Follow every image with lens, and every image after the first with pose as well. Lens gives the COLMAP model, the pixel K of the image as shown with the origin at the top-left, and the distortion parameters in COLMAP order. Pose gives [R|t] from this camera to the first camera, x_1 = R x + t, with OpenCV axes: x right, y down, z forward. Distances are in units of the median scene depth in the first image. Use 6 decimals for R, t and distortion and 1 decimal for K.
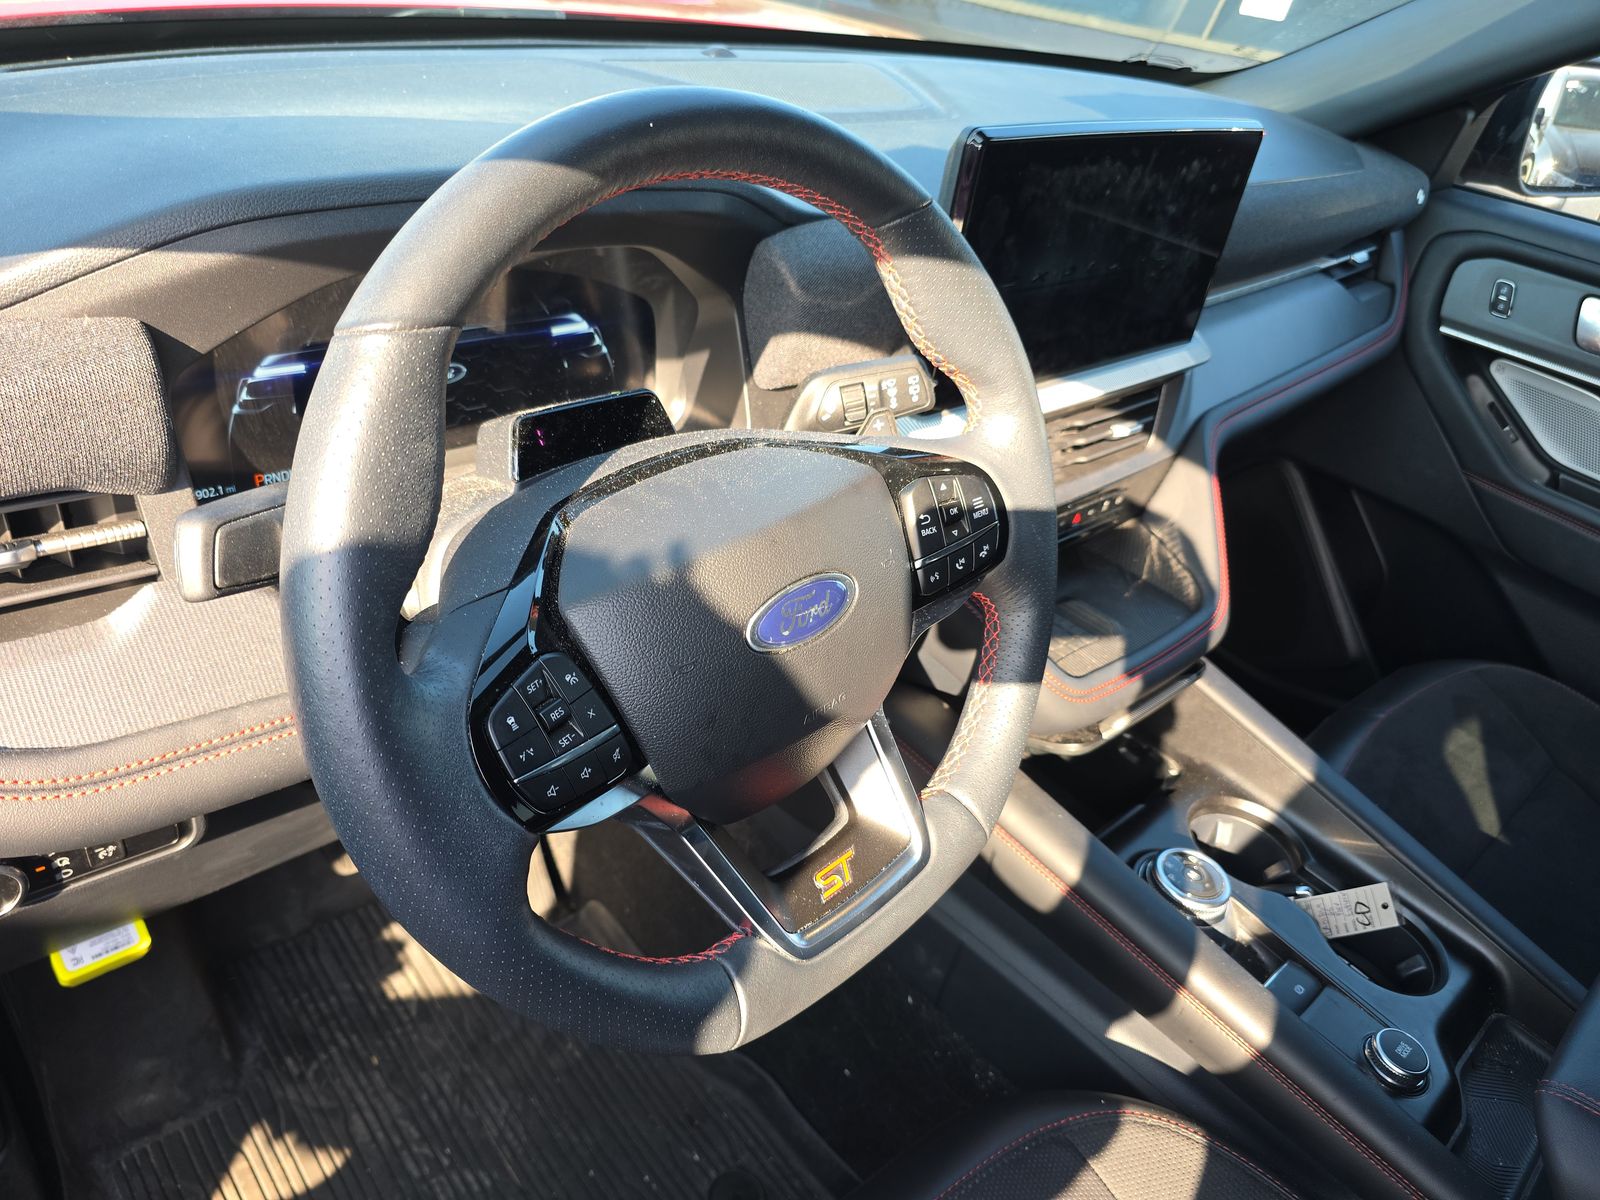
lens RADIAL K [[1126.6, 0, 741.2], [0, 1126.6, 667.3], [0, 0, 1]] dist [-0.004590, -0.005110]
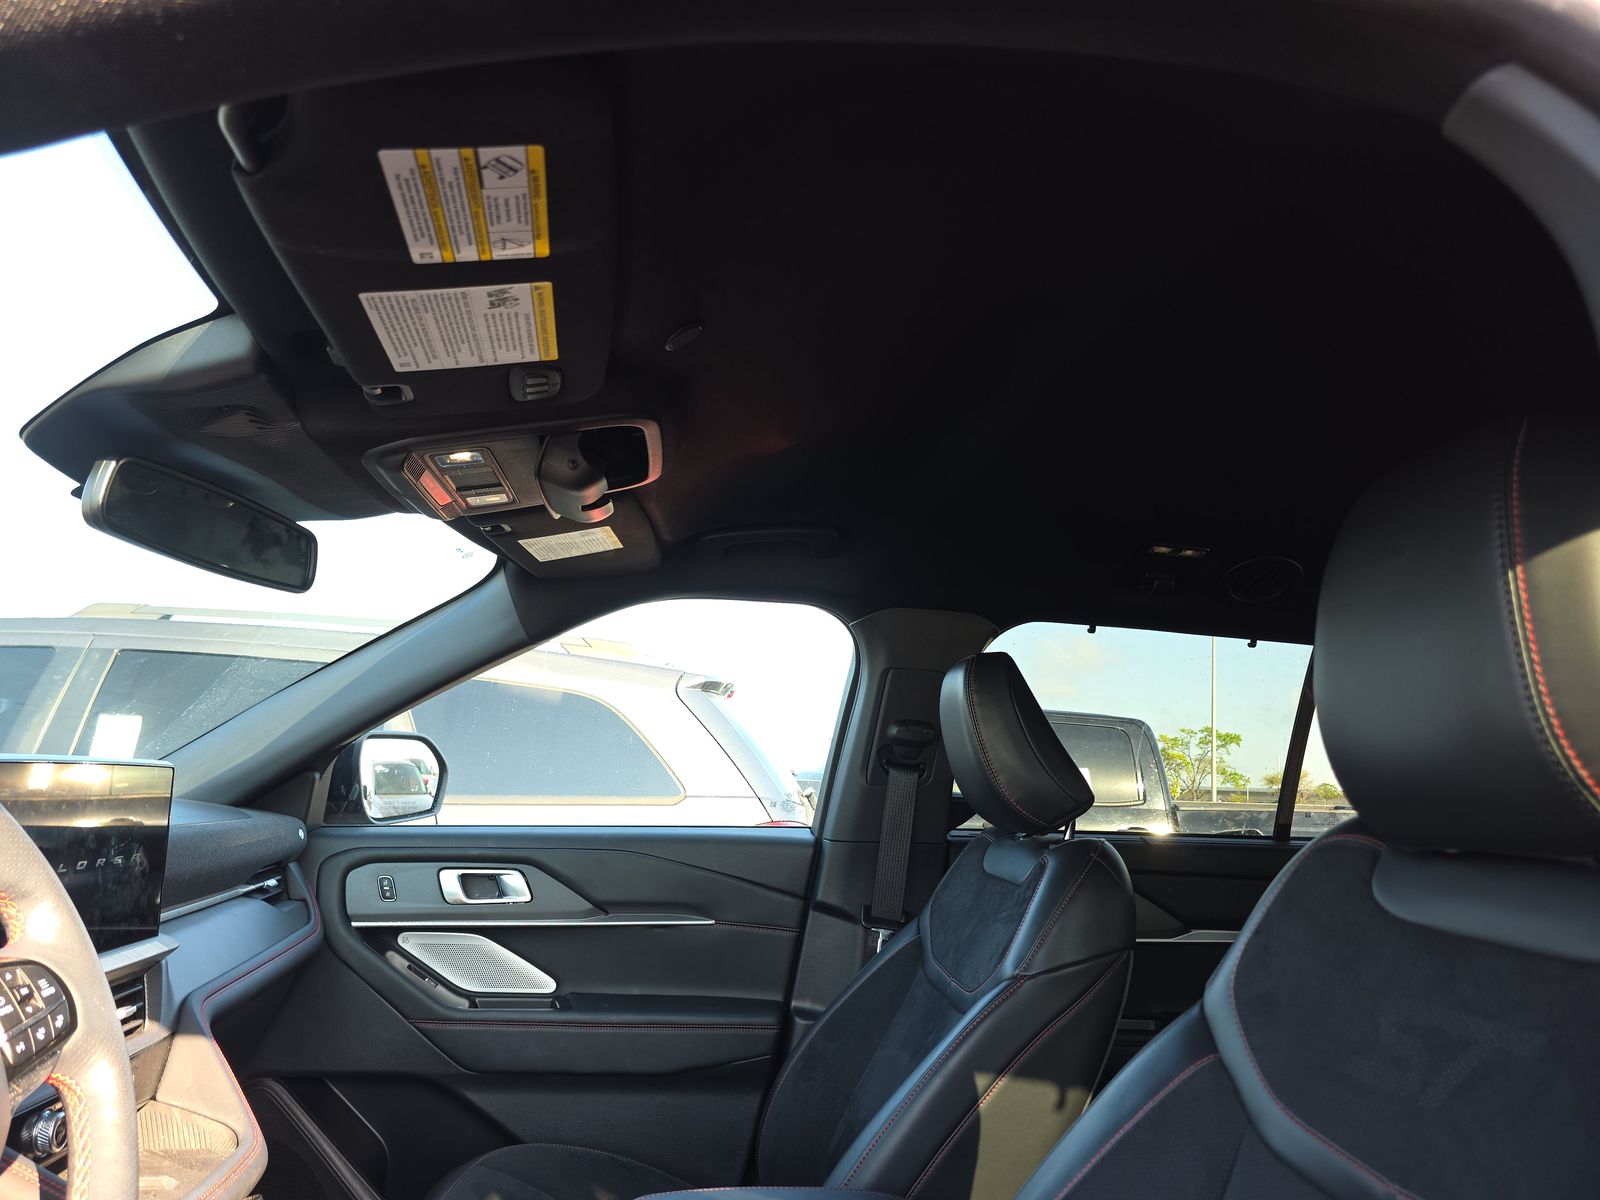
lens RADIAL K [[1086.7, 0, 800.0], [0, 1086.7, 600.0], [0, 0, 1]] dist [0.064450, -0.067339]
pose [[0.578097, 0.012738, 0.815868, -0.135725], [0.511694, 0.773184, -0.374641, 0.184838], [-0.635588, 0.634054, 0.440457, -0.134566]]
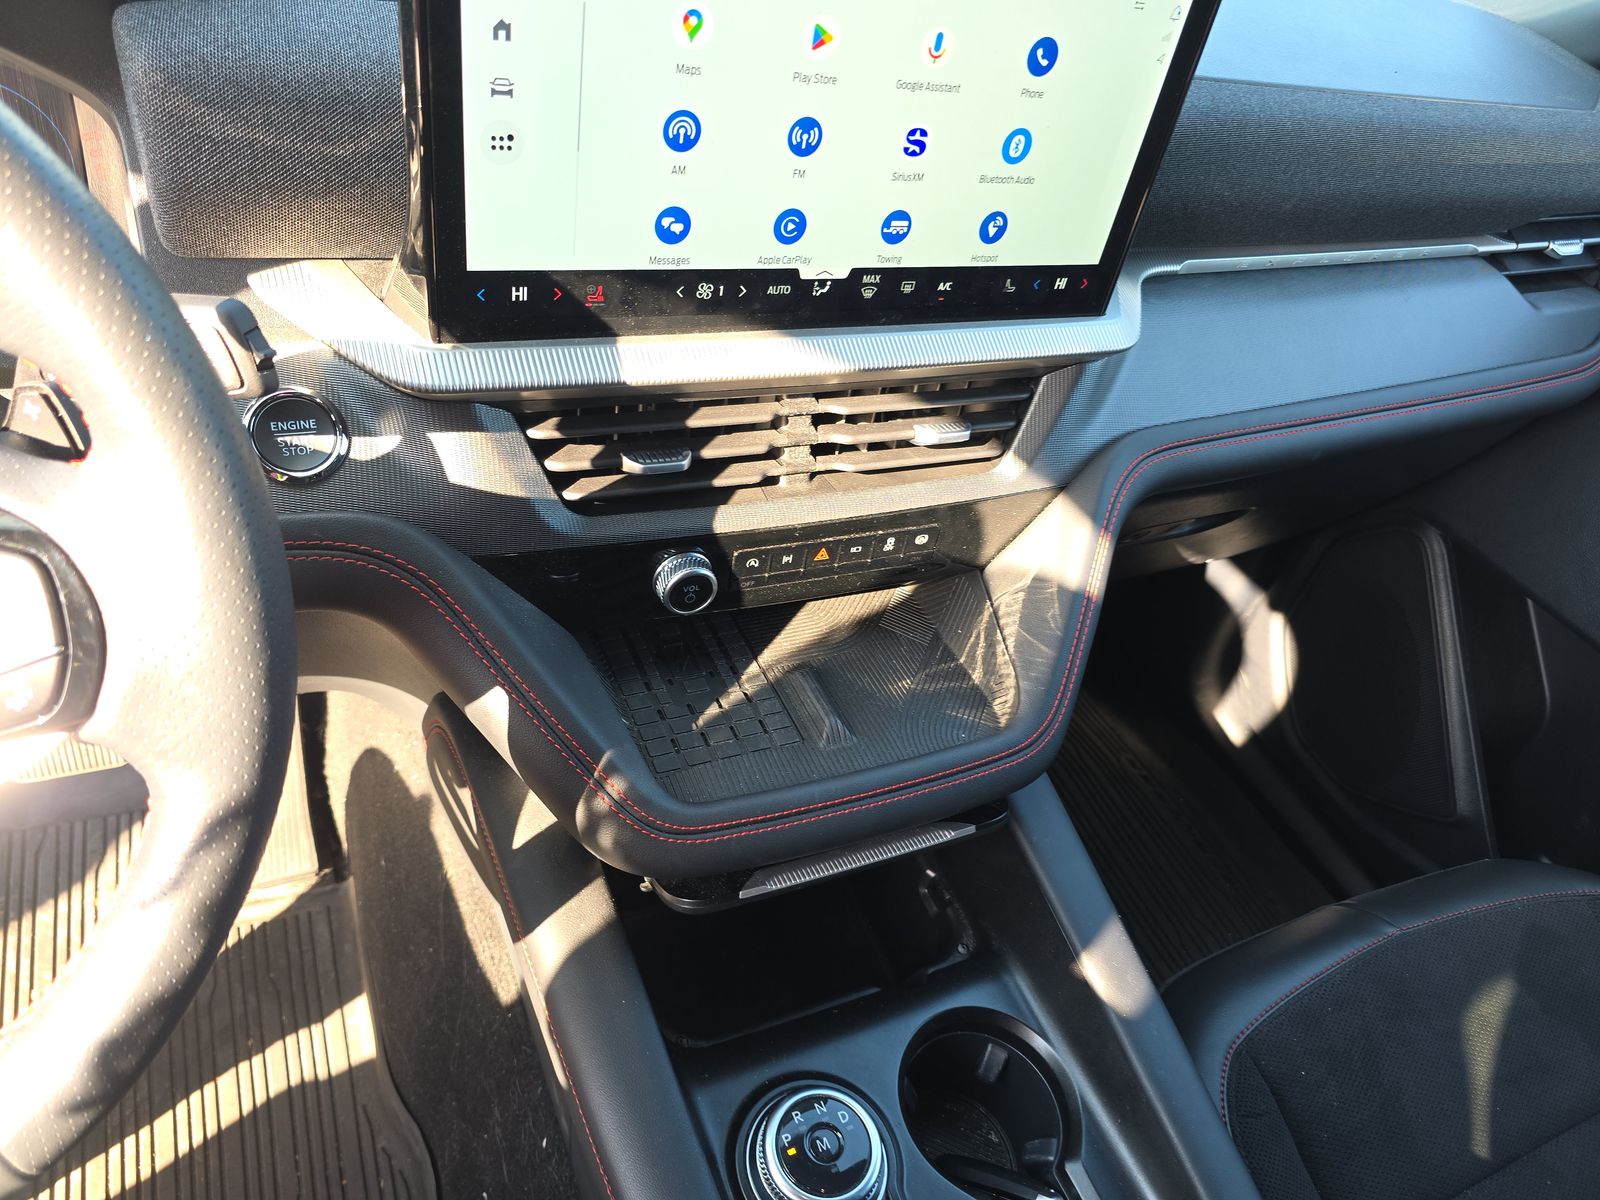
lens RADIAL K [[1126.6, 0, 741.2], [0, 1126.6, 667.3], [0, 0, 1]] dist [-0.004590, -0.005110]
pose [[0.958270, 0.217973, -0.184947, 0.316266], [-0.205441, 0.975002, 0.084651, -0.093988], [0.198775, -0.043123, 0.979096, 0.290300]]
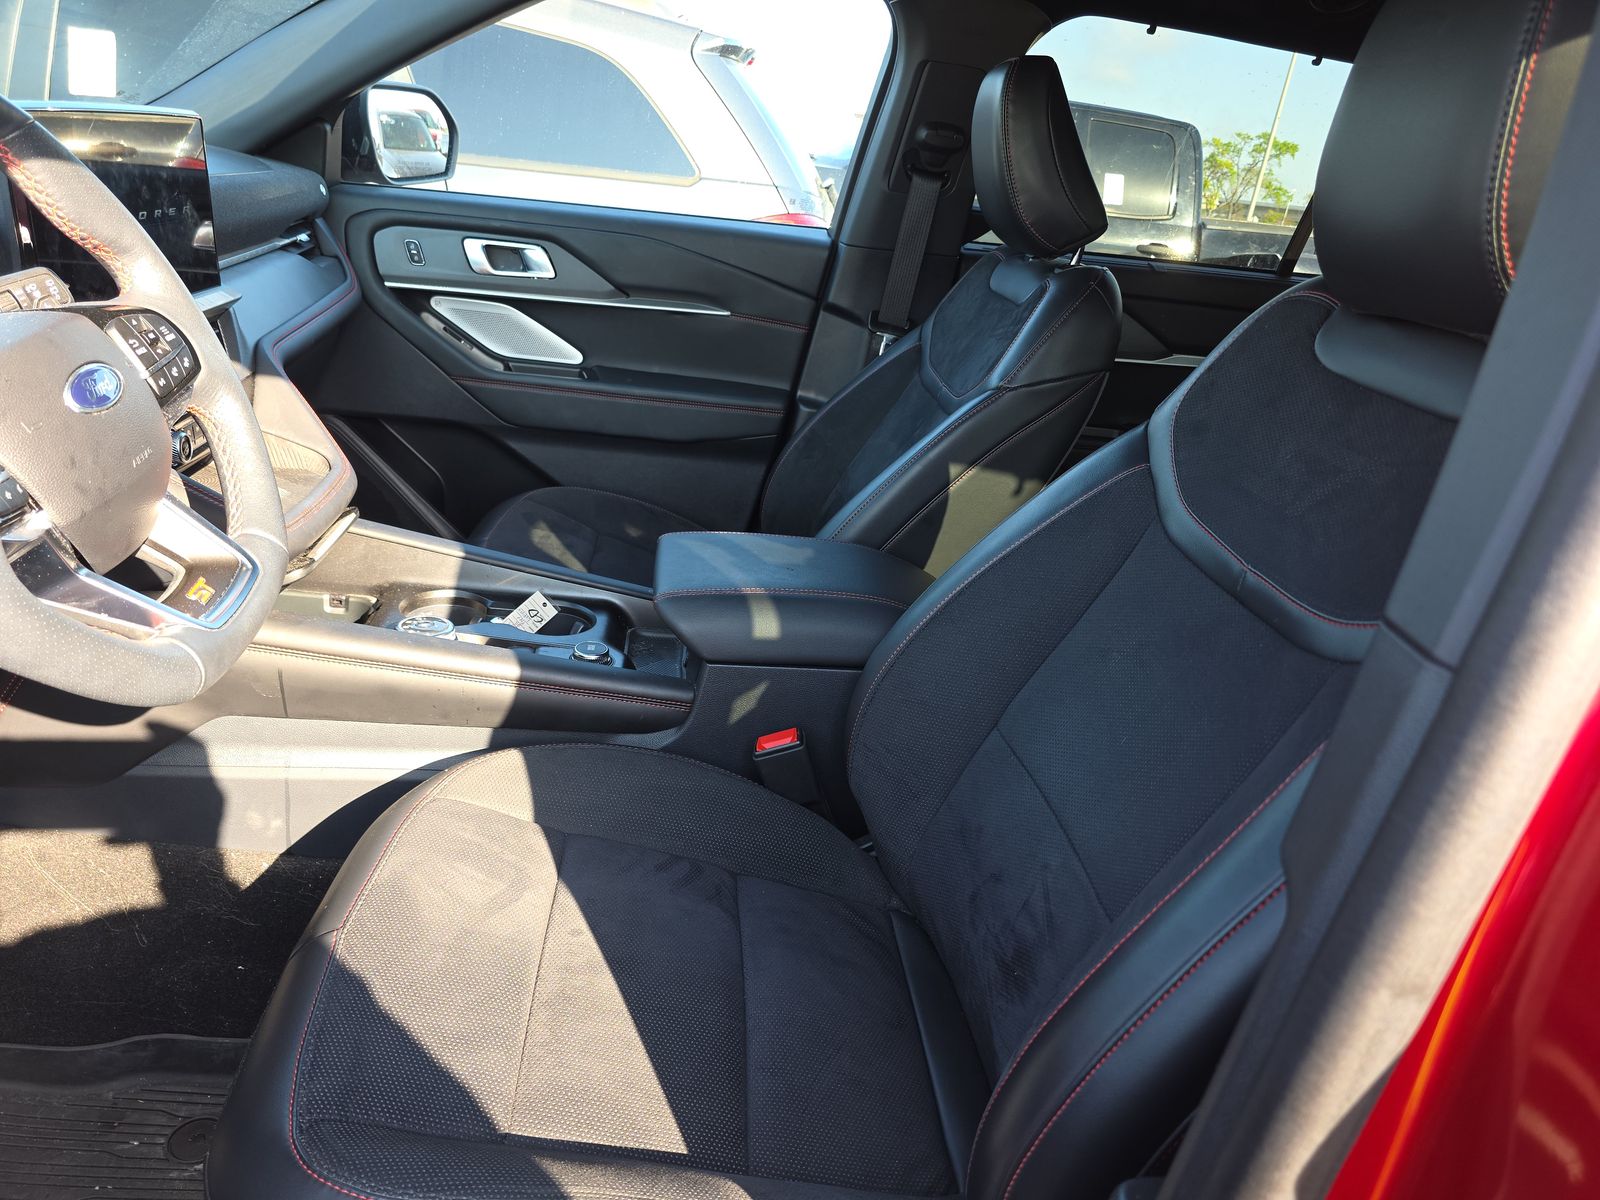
lens RADIAL K [[1086.7, 0, 800.0], [0, 1086.7, 600.0], [0, 0, 1]] dist [0.064450, -0.067339]
pose [[0.598613, -0.368474, 0.711259, -0.196756], [0.444683, 0.891400, 0.087541, 0.182128], [-0.666272, 0.263882, 0.697458, -0.184867]]
